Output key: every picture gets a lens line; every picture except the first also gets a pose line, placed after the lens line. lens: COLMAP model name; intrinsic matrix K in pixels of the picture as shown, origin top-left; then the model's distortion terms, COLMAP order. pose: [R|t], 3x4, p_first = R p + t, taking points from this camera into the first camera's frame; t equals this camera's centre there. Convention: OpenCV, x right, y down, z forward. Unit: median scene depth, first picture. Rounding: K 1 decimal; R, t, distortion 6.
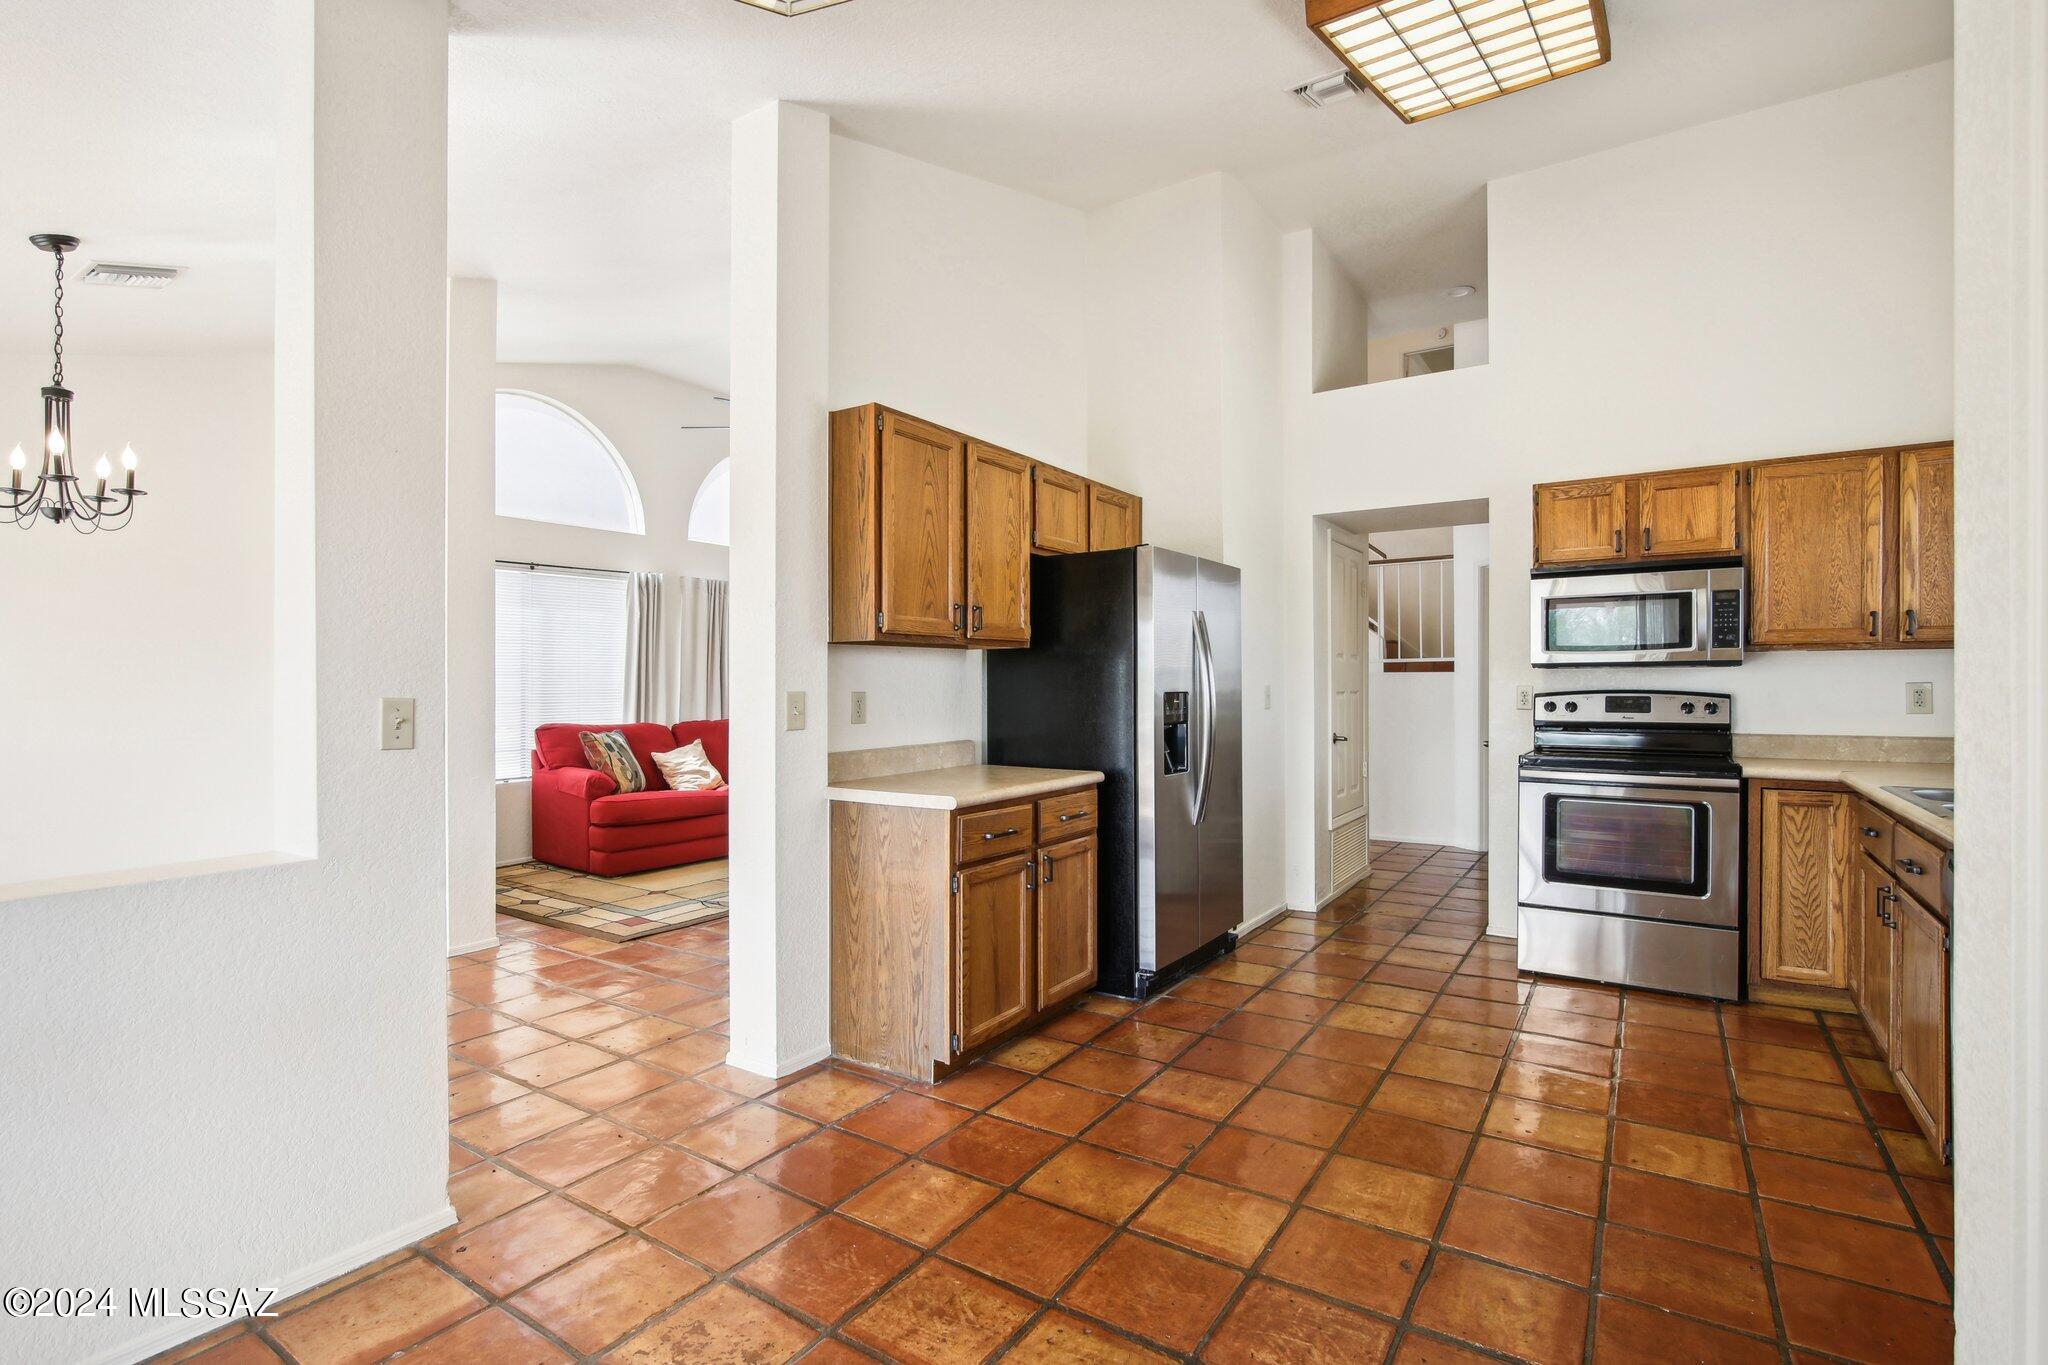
lens RADIAL K [[968.4, 0, 1009.5], [0, 968.4, 689.6], [0, 0, 1]] dist [-0.012947, 0.003160]
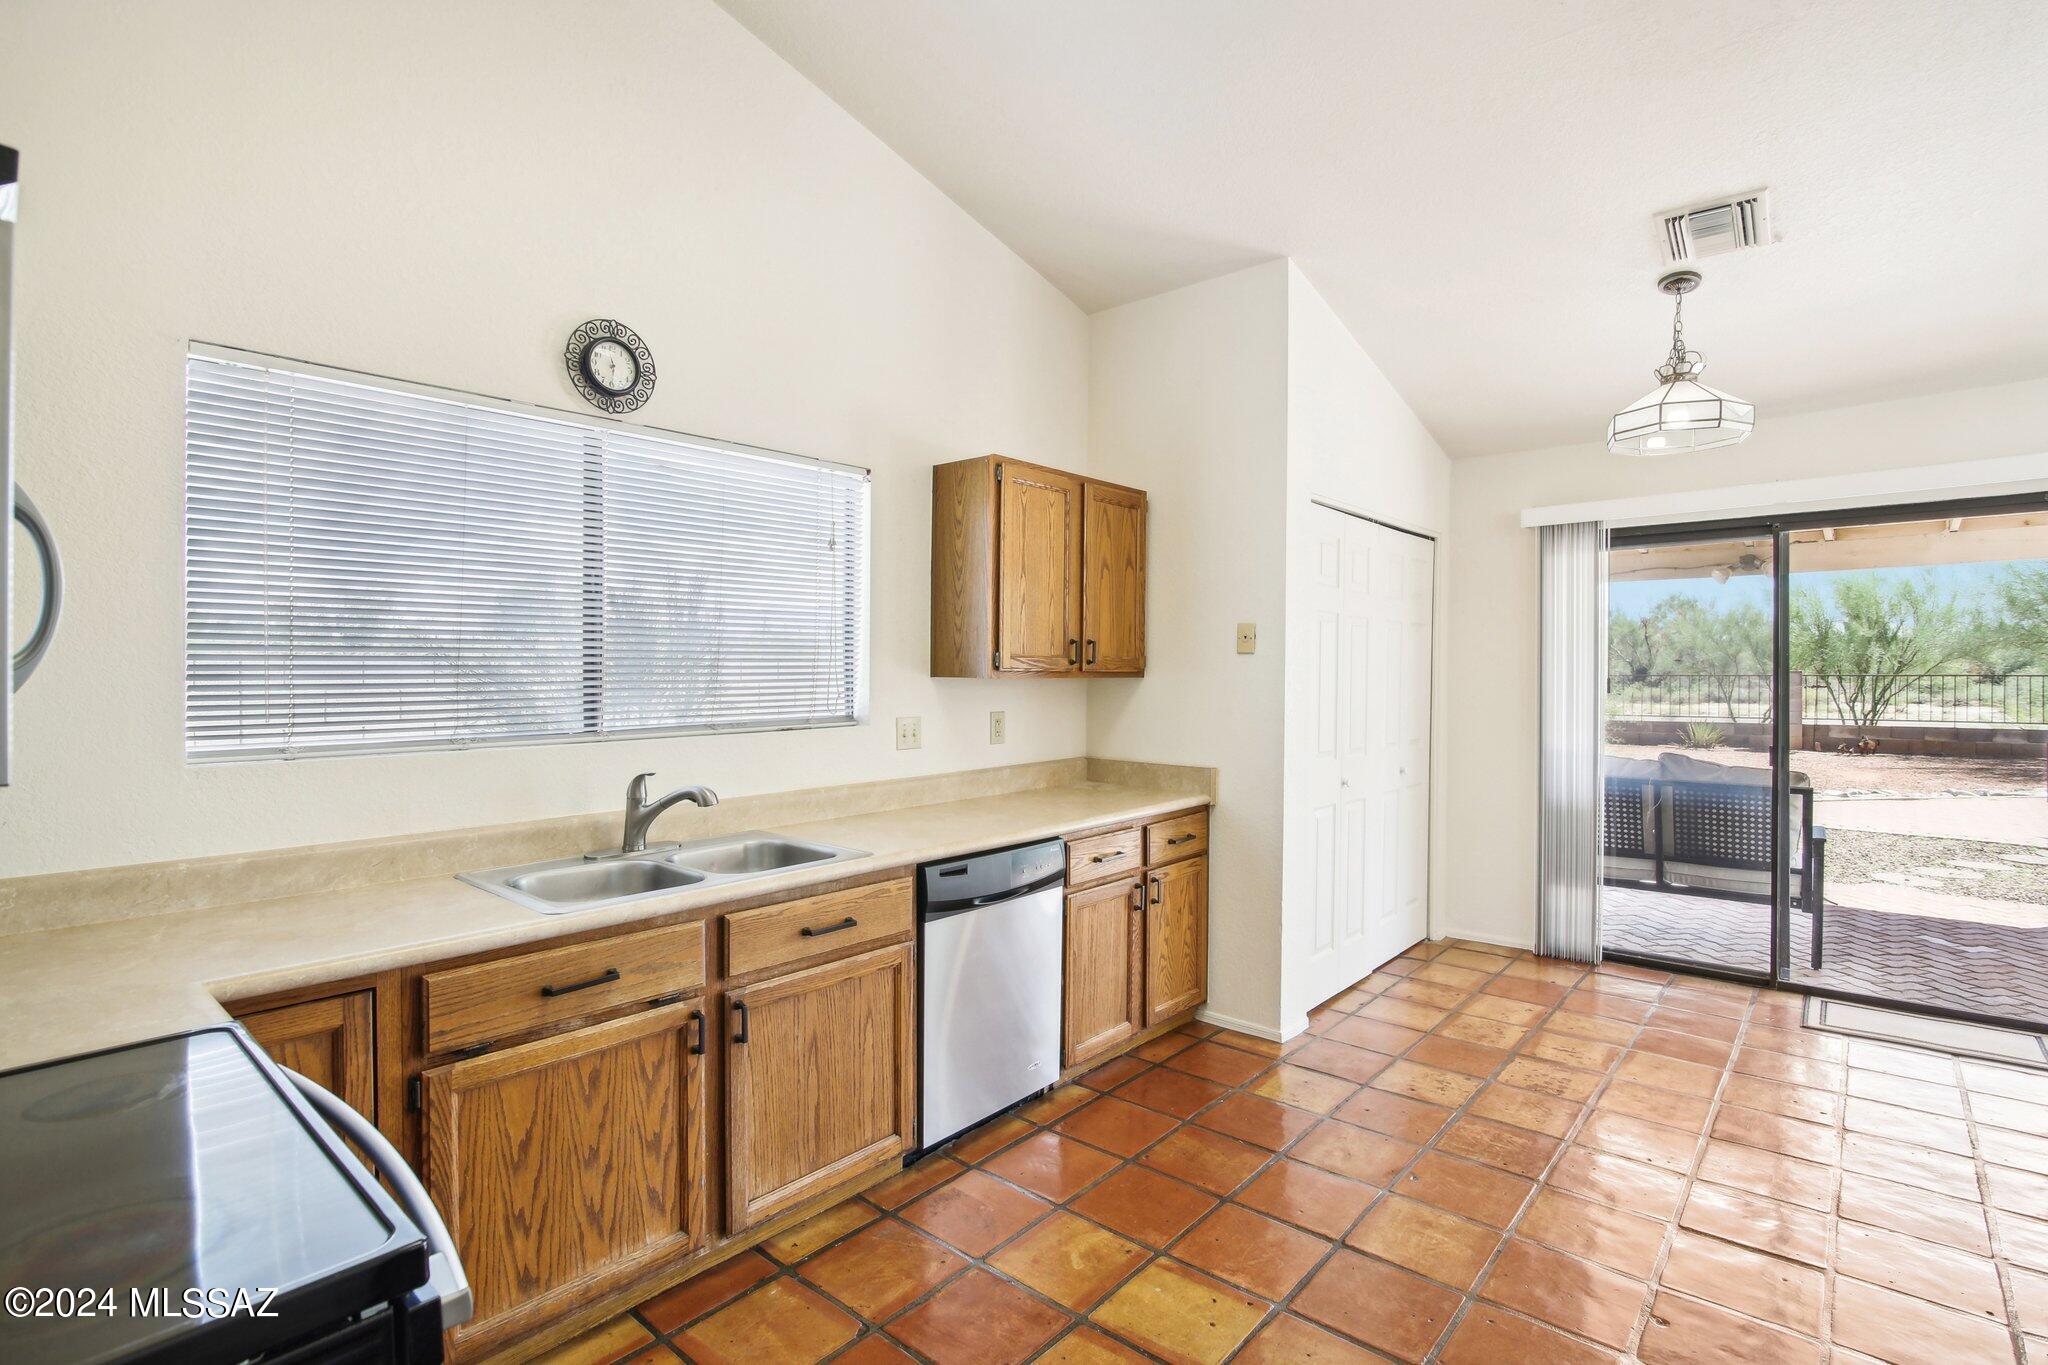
lens RADIAL K [[968.4, 0, 1033.7], [0, 968.4, 675.9], [0, 0, 1]] dist [-0.012947, 0.003160]
pose [[-0.990893, 0.003229, 0.134614, 0.391548], [0.005573, 0.999839, 0.017036, -0.050357], [-0.134537, 0.017631, -0.990752, 1.225702]]
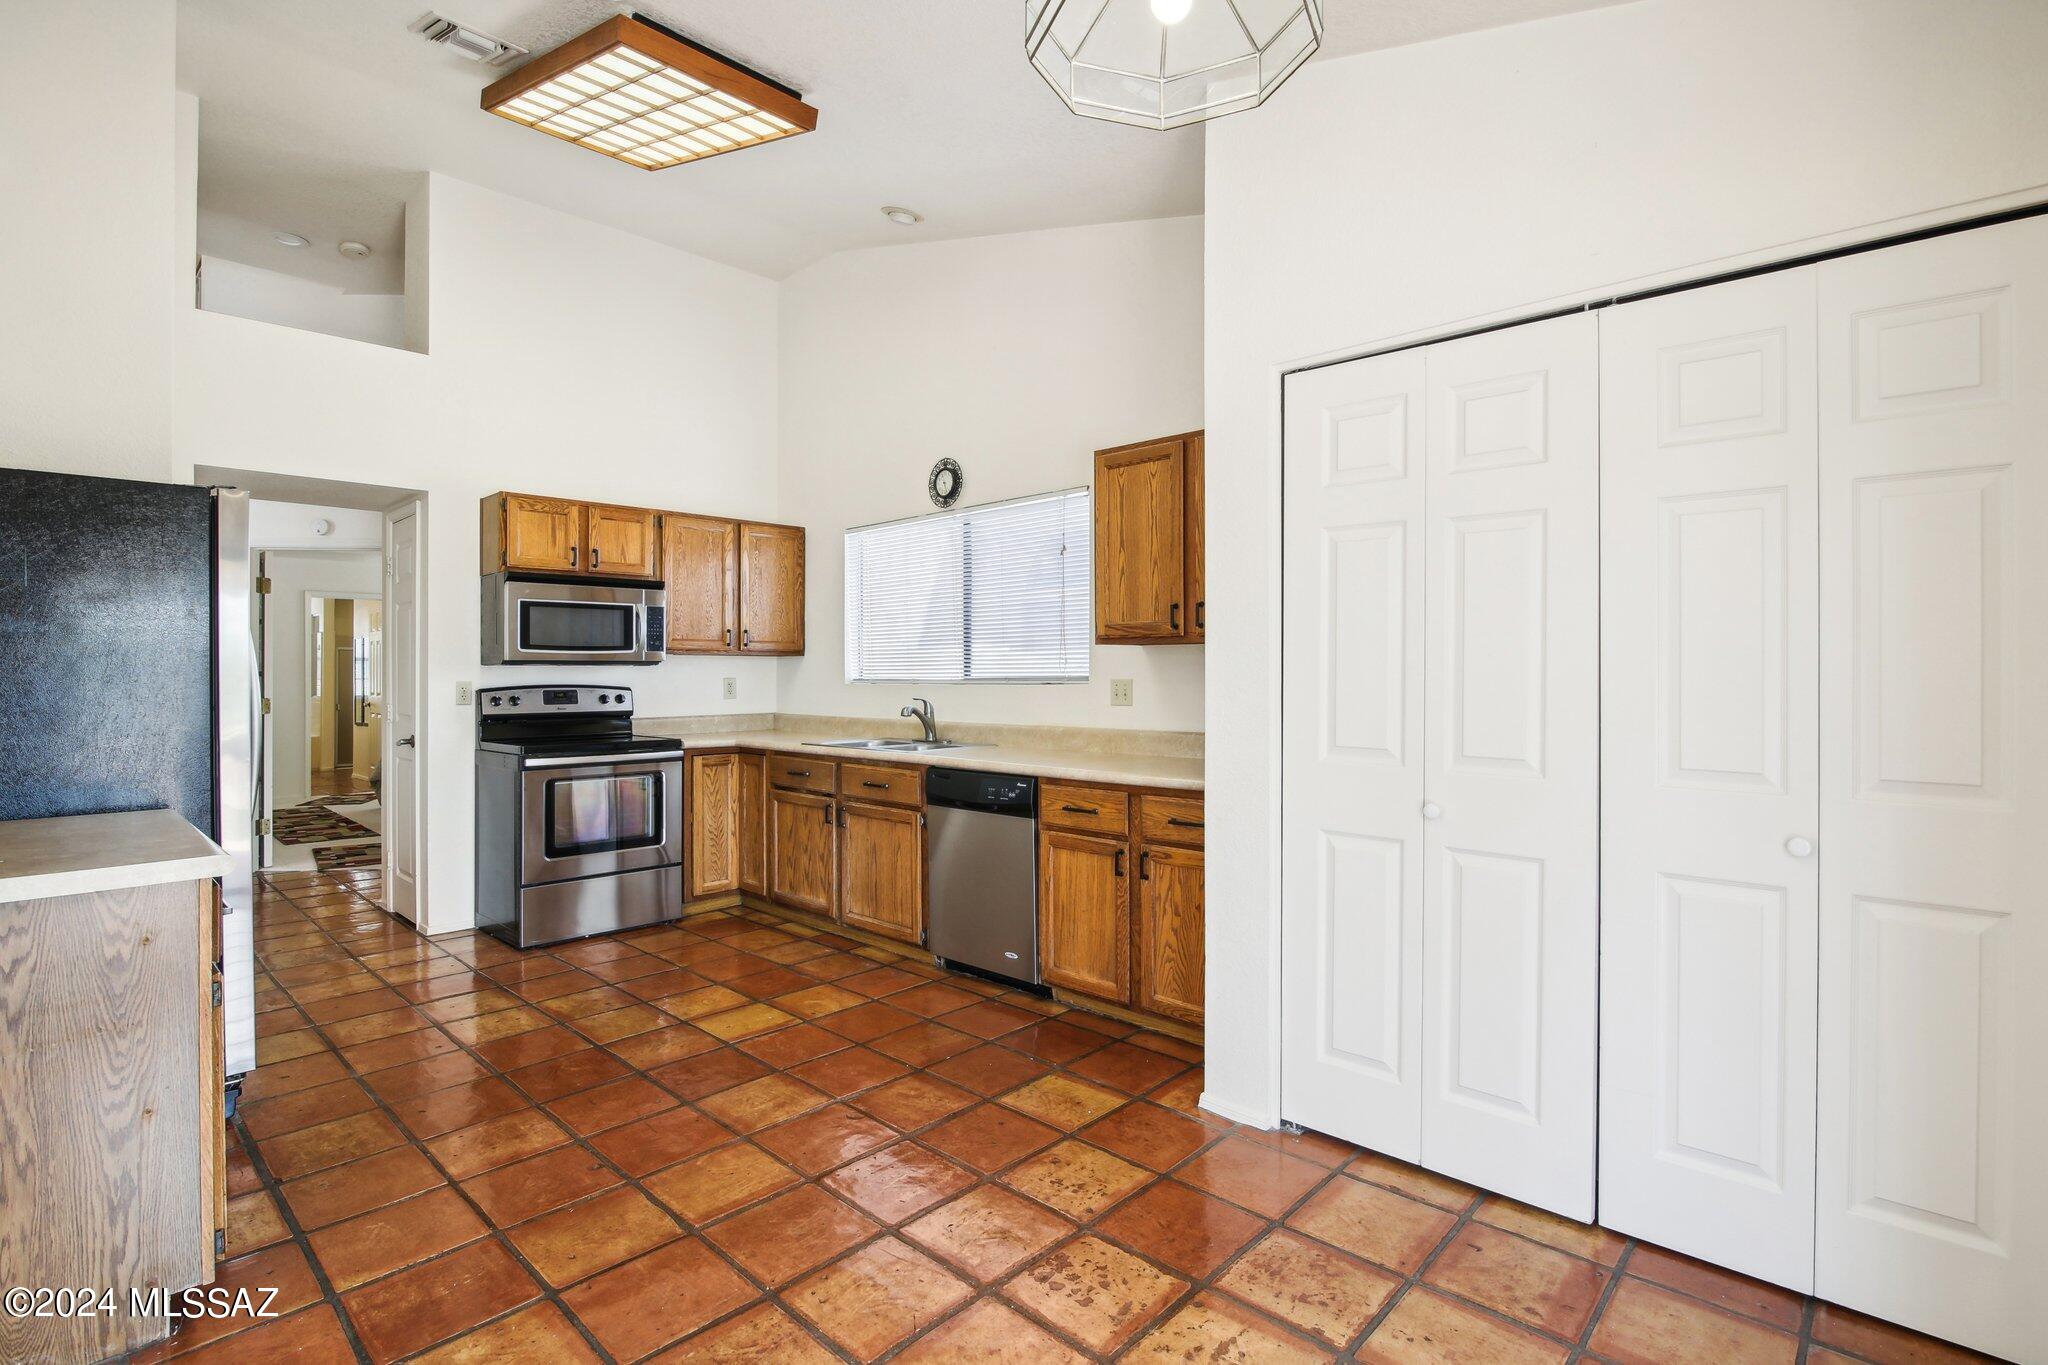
lens RADIAL K [[968.4, 0, 1032.2], [0, 968.4, 676.5], [0, 0, 1]] dist [-0.012947, 0.003160]
pose [[0.172517, 0.000877, 0.985006, -0.446462], [0.012064, 0.999923, -0.003003, 0.000874], [-0.984933, 0.012401, 0.172493, 0.274652]]
